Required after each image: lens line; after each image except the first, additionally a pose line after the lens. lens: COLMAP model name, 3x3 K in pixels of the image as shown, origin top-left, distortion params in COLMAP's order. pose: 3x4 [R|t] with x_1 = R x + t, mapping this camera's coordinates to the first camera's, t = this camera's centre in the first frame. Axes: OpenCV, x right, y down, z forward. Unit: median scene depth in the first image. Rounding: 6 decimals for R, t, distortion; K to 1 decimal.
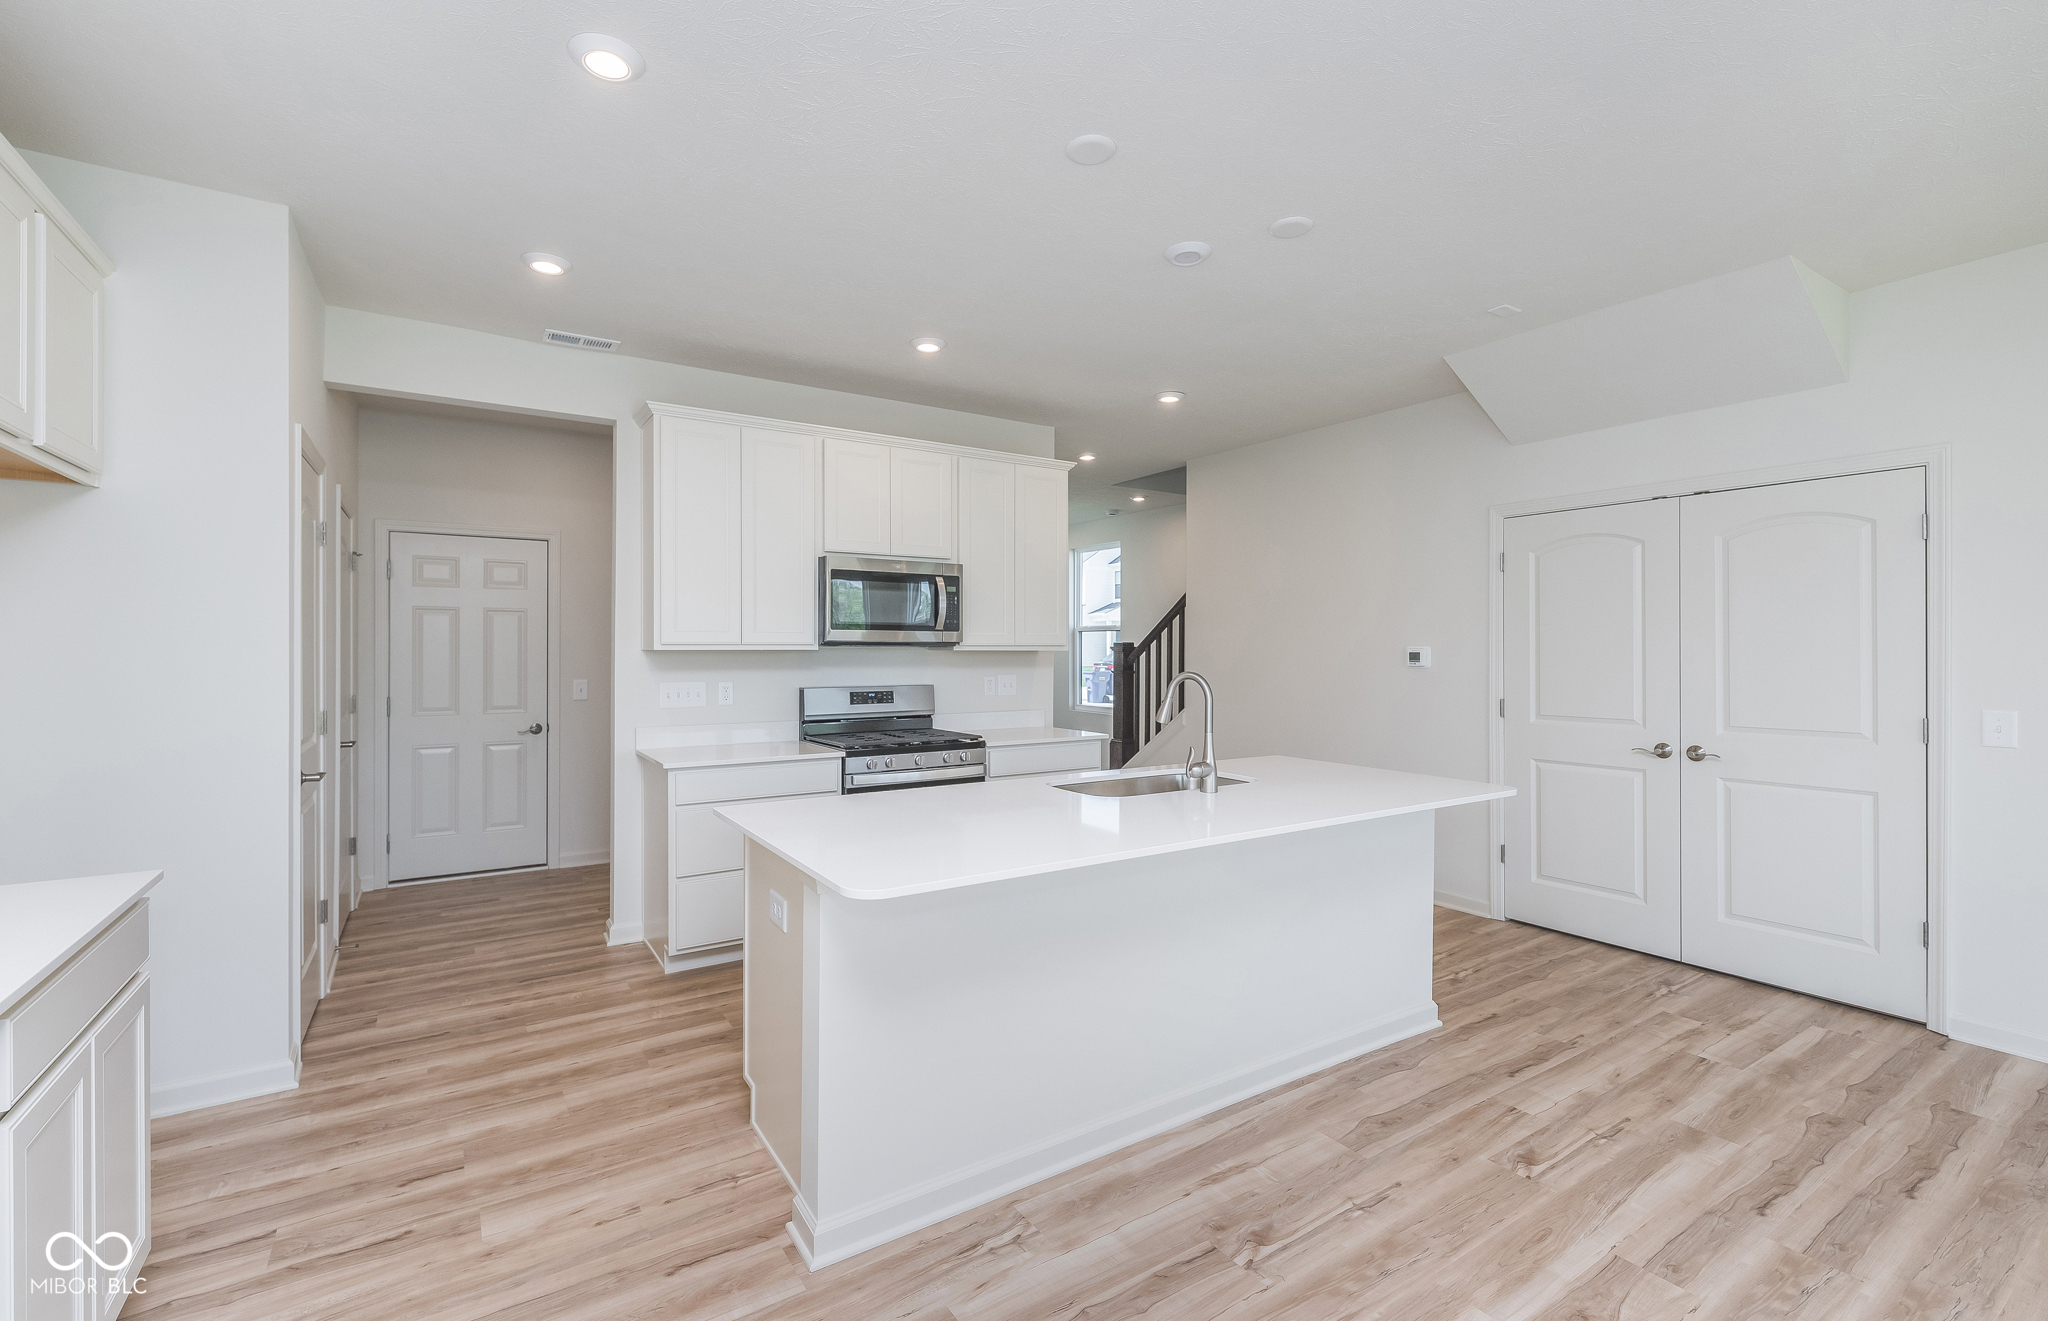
lens RADIAL K [[882.0, 0, 1001.1], [0, 882.0, 647.8], [0, 0, 1]] dist [0.001964, -0.000952]
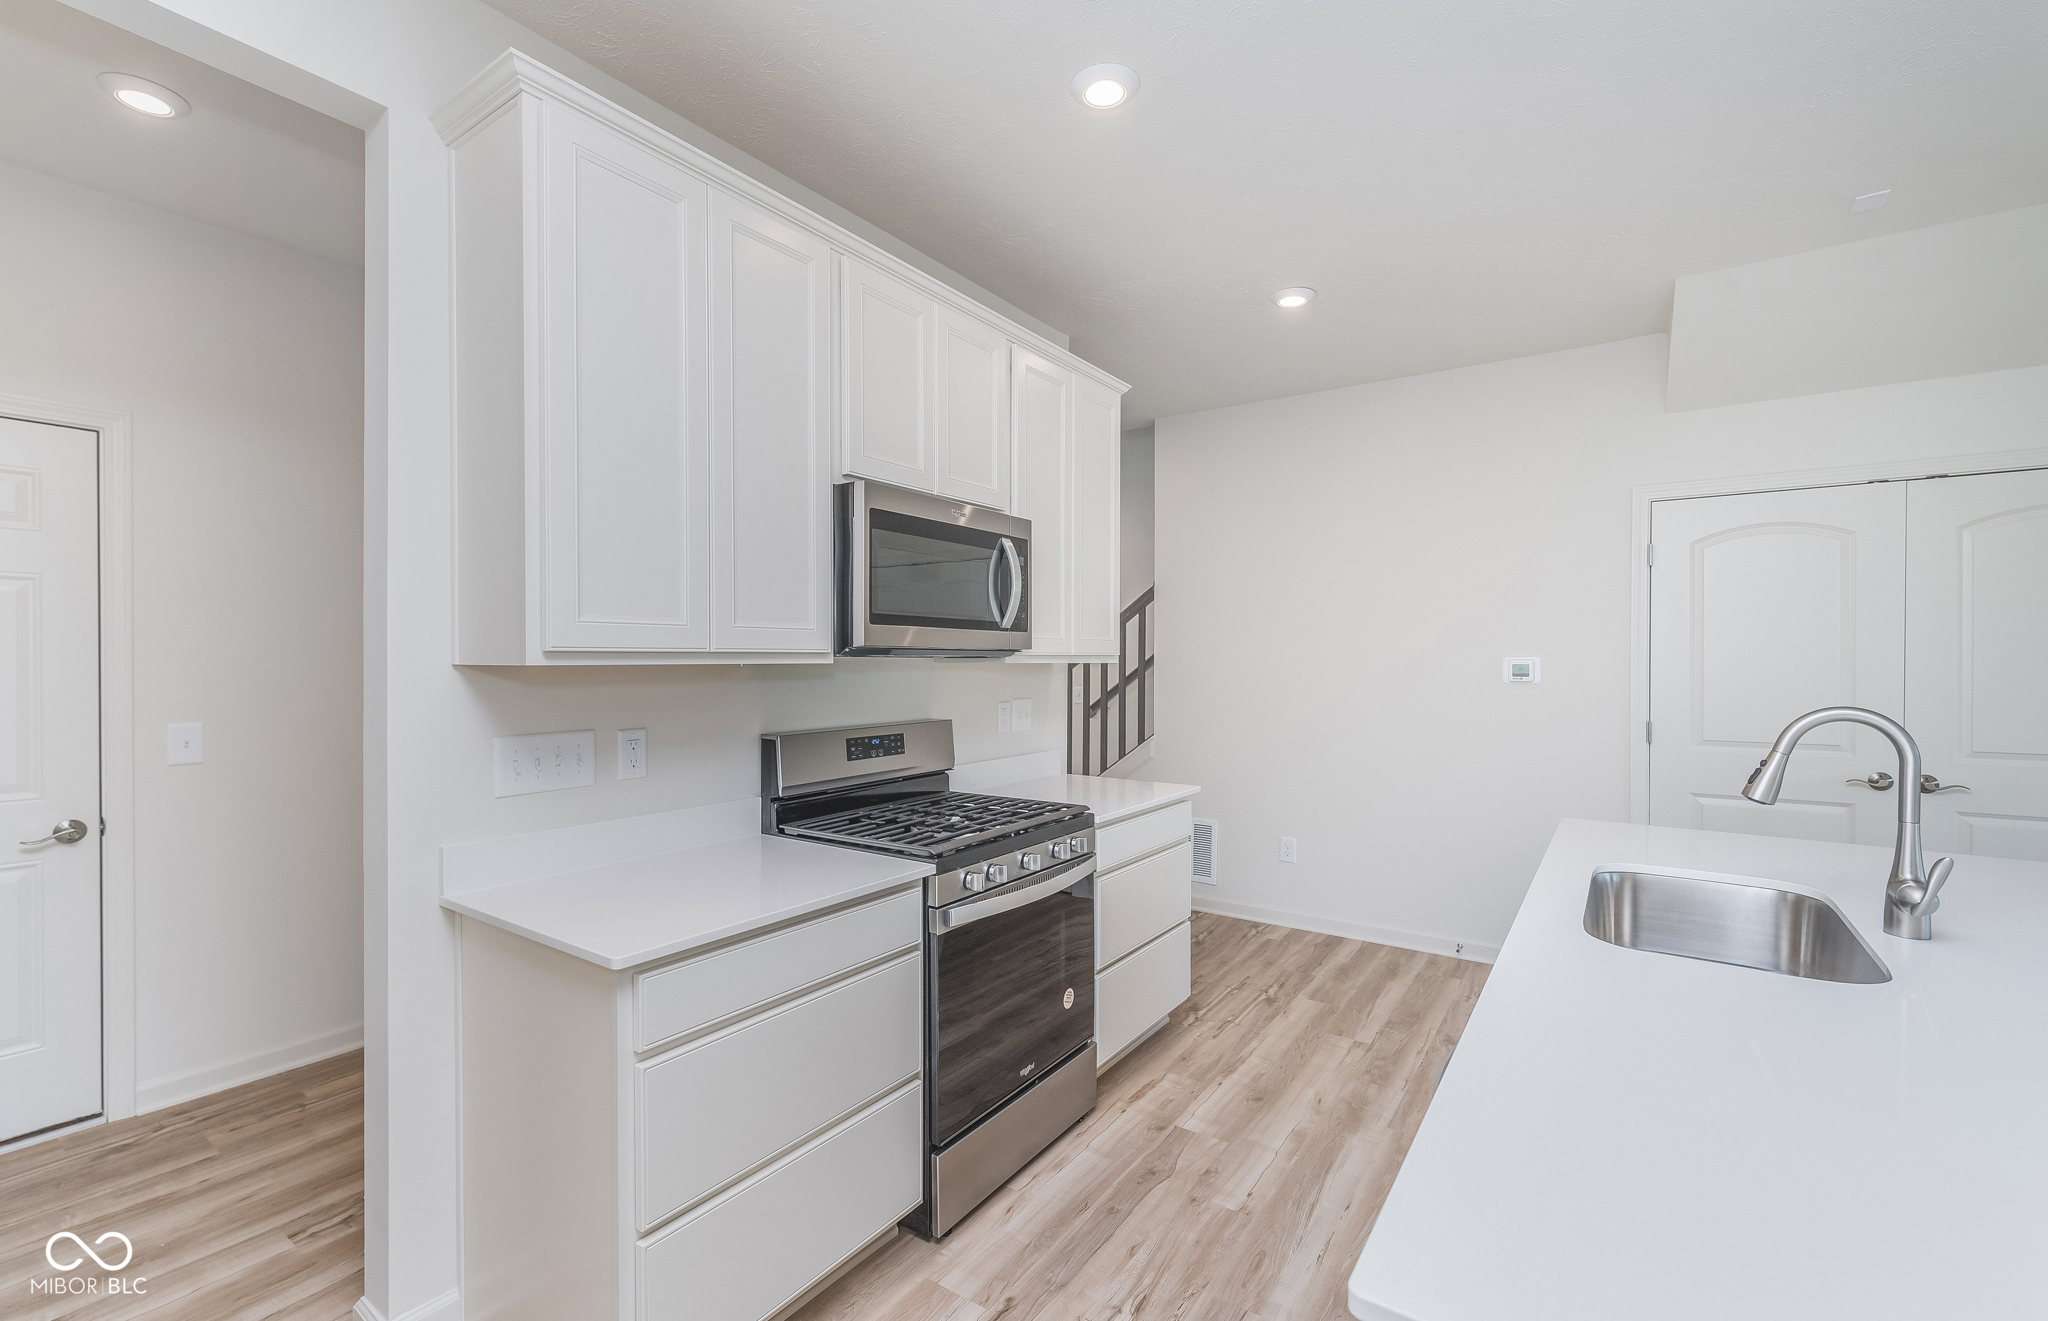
lens RADIAL K [[882.0, 0, 1007.0], [0, 882.0, 665.0], [0, 0, 1]] dist [0.001964, -0.000952]
pose [[0.925845, -0.002823, 0.377894, -0.351339], [-0.002597, 0.999901, 0.013833, -0.005058], [-0.377895, -0.013788, 0.925746, 0.550478]]
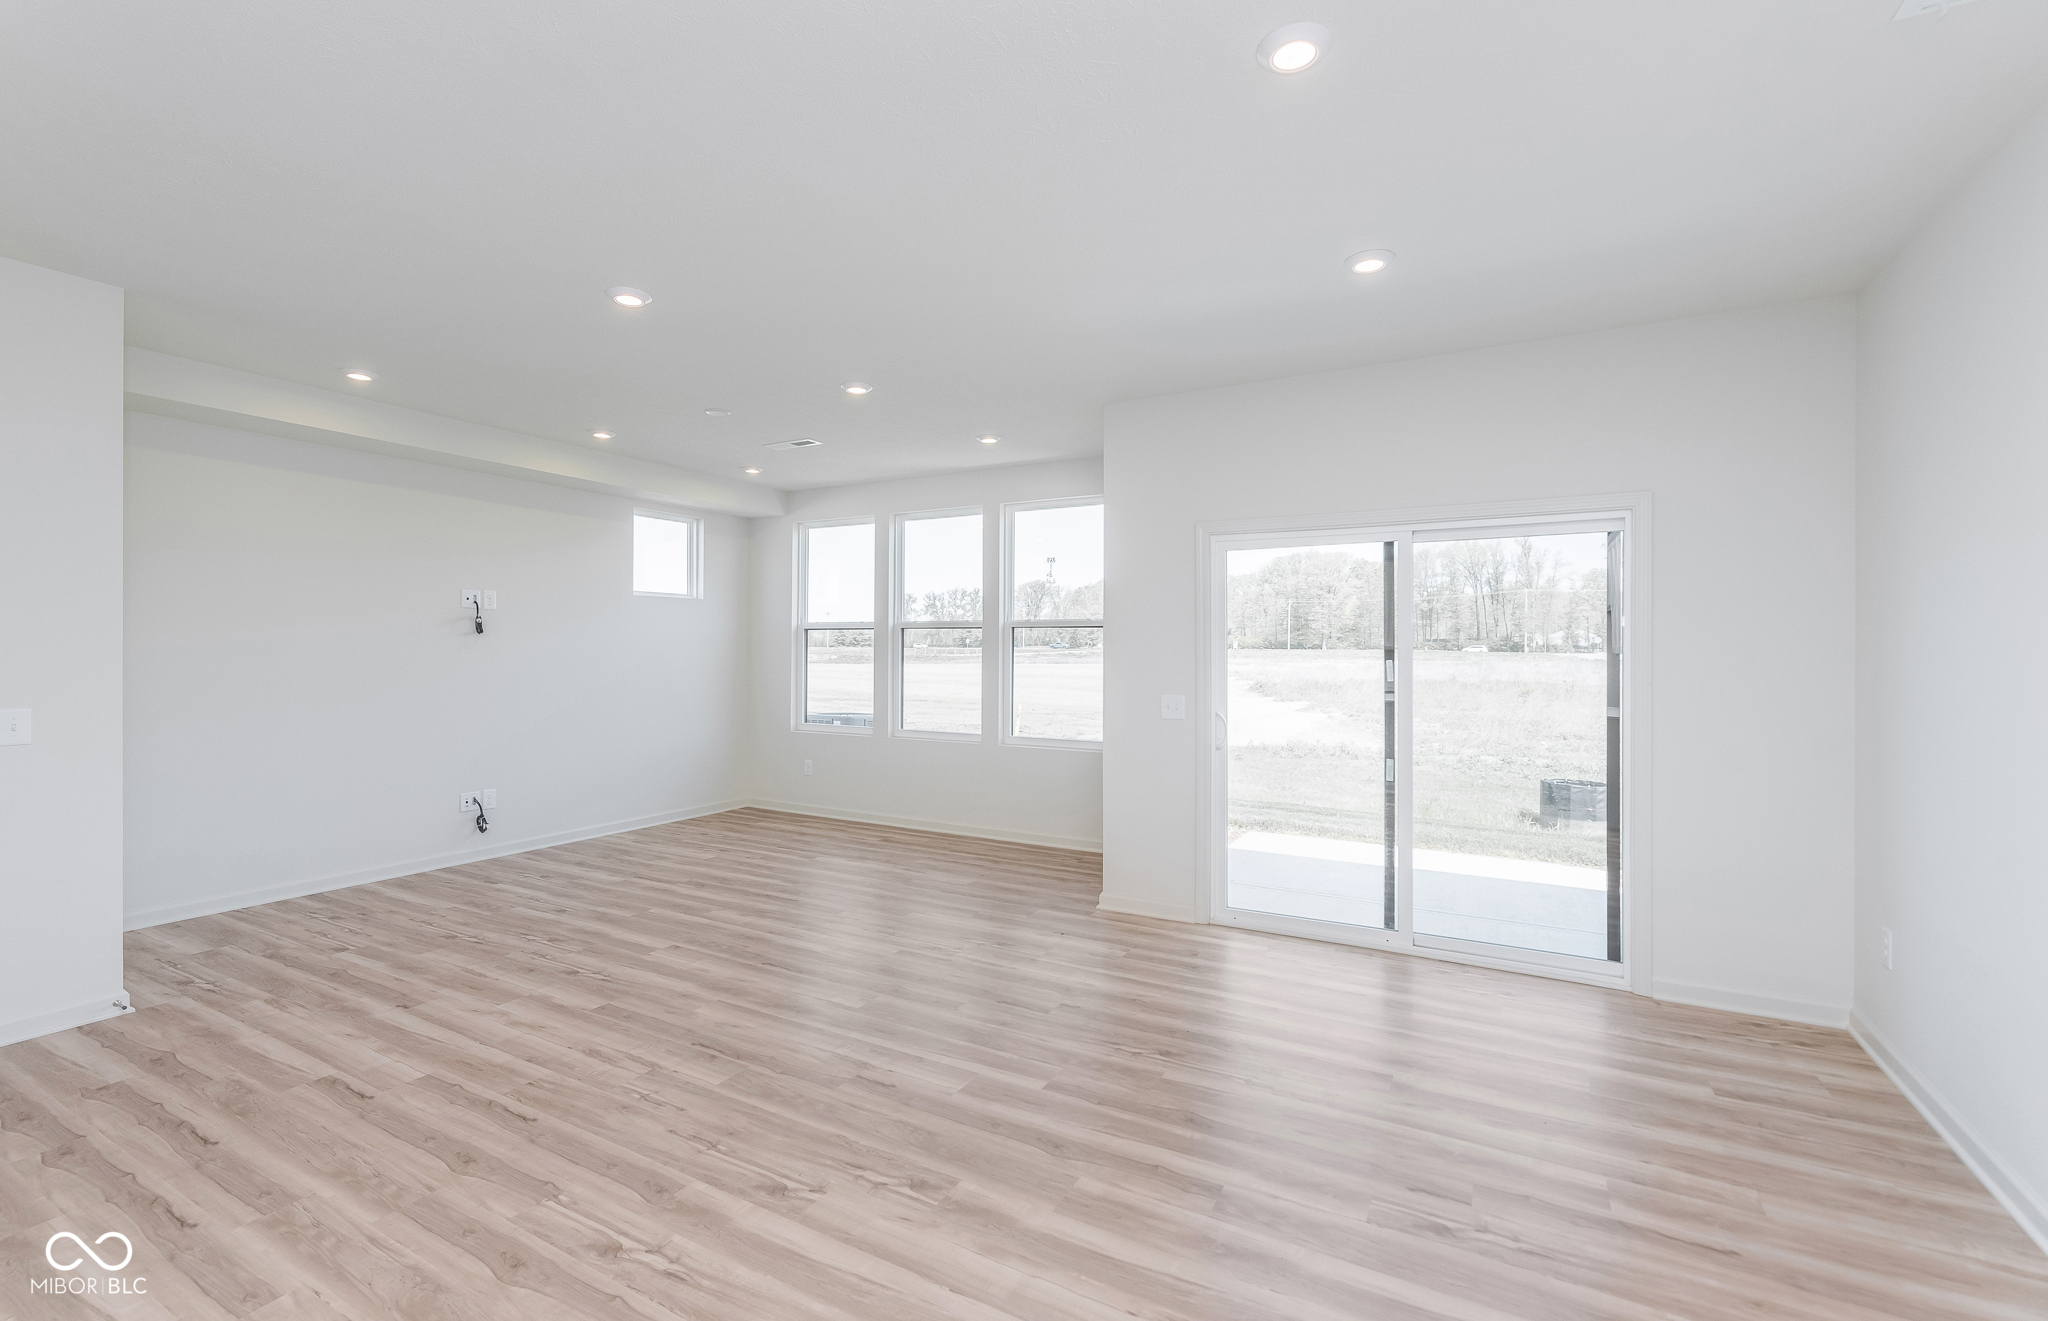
lens RADIAL K [[882.0, 0, 1005.3], [0, 882.0, 655.6], [0, 0, 1]] dist [0.001964, -0.000952]
pose [[-0.469908, -0.008181, 0.882678, -0.244385], [-0.006789, 0.999961, 0.005653, -0.003986], [-0.882689, -0.003336, -0.469945, 0.378091]]
